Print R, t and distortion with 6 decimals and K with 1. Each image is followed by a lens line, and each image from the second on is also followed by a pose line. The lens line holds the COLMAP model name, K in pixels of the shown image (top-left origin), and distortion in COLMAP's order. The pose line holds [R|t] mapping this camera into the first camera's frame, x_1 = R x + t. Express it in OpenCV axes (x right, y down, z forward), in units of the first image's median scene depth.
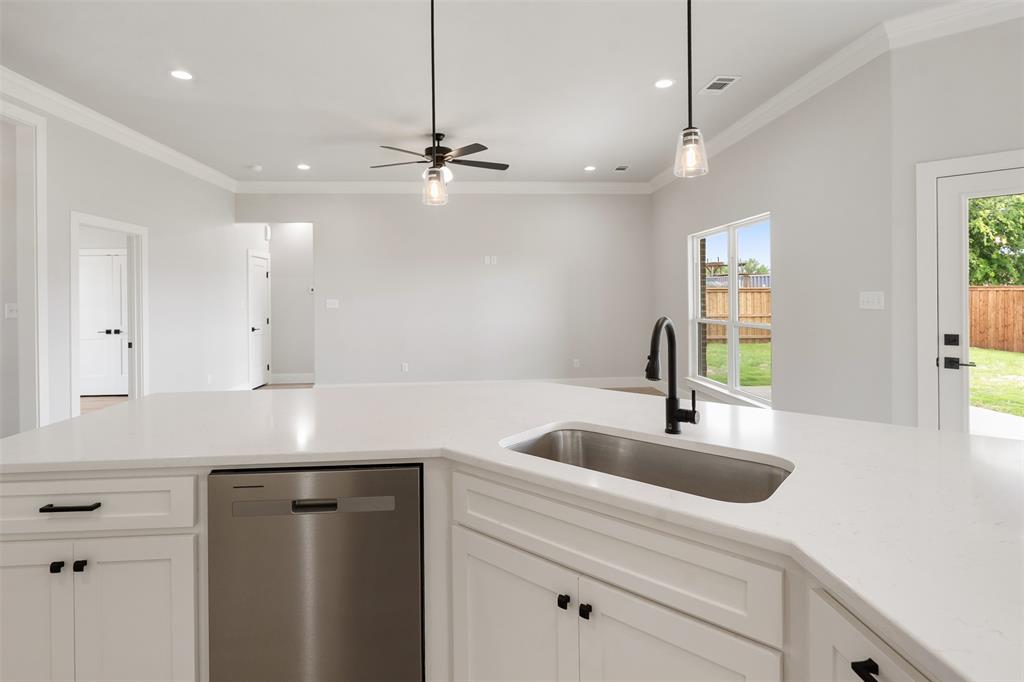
lens RADIAL K [[515.1, 0, 516.5], [0, 515.1, 297.8], [0, 0, 1]] dist [0.002283, -0.000730]
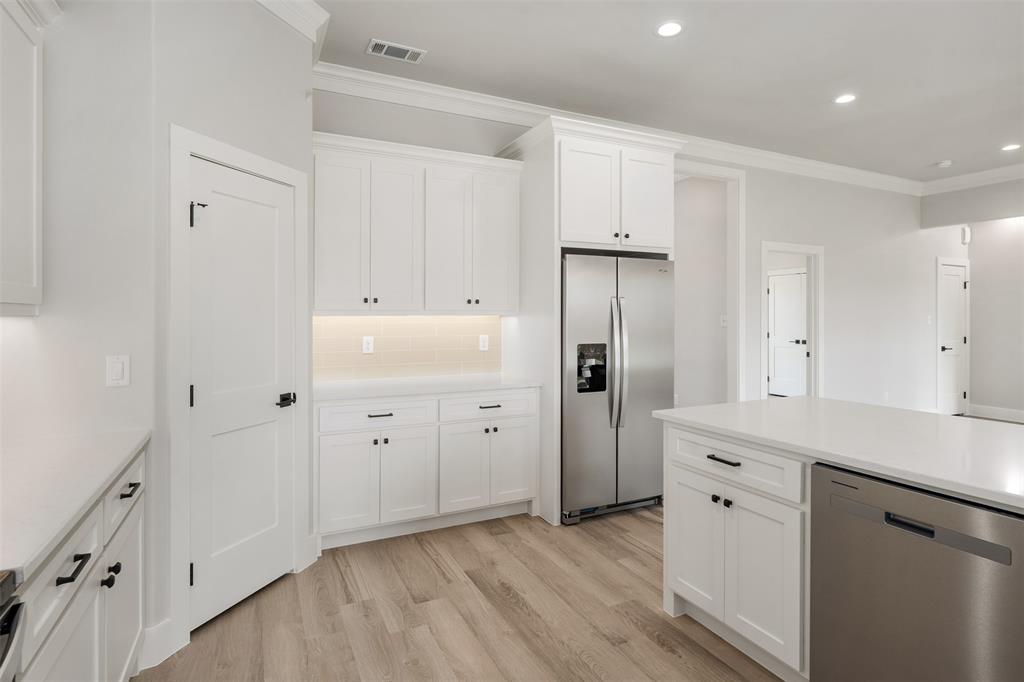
lens RADIAL K [[515.1, 0, 497.8], [0, 515.1, 313.9], [0, 0, 1]] dist [0.002283, -0.000730]
pose [[0.352571, 0.009029, -0.935742, 0.047772], [-0.004989, 0.999957, 0.007769, -0.000369], [0.935772, 0.001929, 0.352601, -0.015325]]
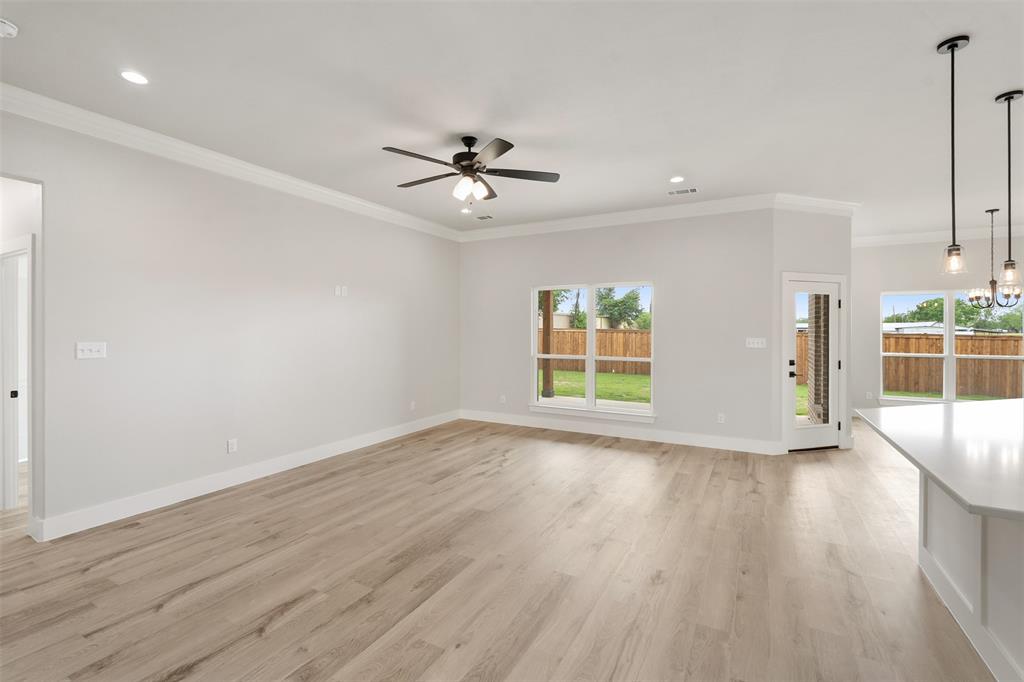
lens RADIAL K [[451.3, 0, 507.3], [0, 451.3, 334.1], [0, 0, 1]] dist [-0.006441, 0.001133]
pose [[0.551404, 0.005908, 0.834217, -0.587077], [-0.008276, 0.999964, -0.001611, -0.008466], [-0.834197, -0.006016, 0.551434, 0.467125]]
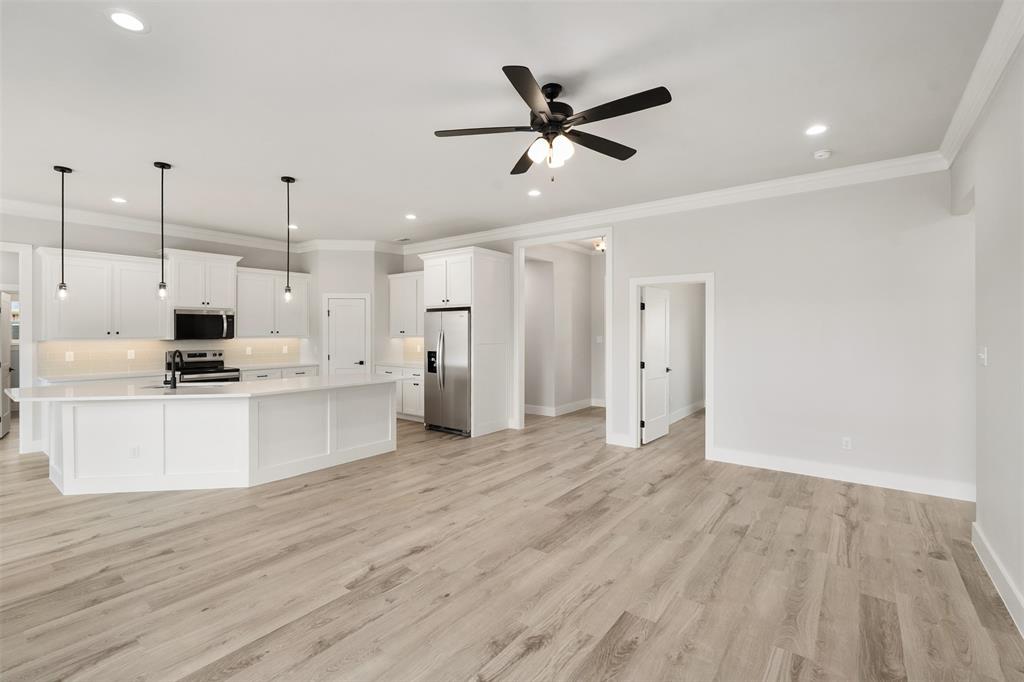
lens RADIAL K [[451.3, 0, 505.1], [0, 451.3, 332.7], [0, 0, 1]] dist [-0.006441, 0.001133]
pose [[-0.668743, 0.016264, -0.743316, 0.250571], [0.010150, 0.999867, 0.012746, -0.021050], [0.743425, 0.000980, -0.668819, 1.104674]]
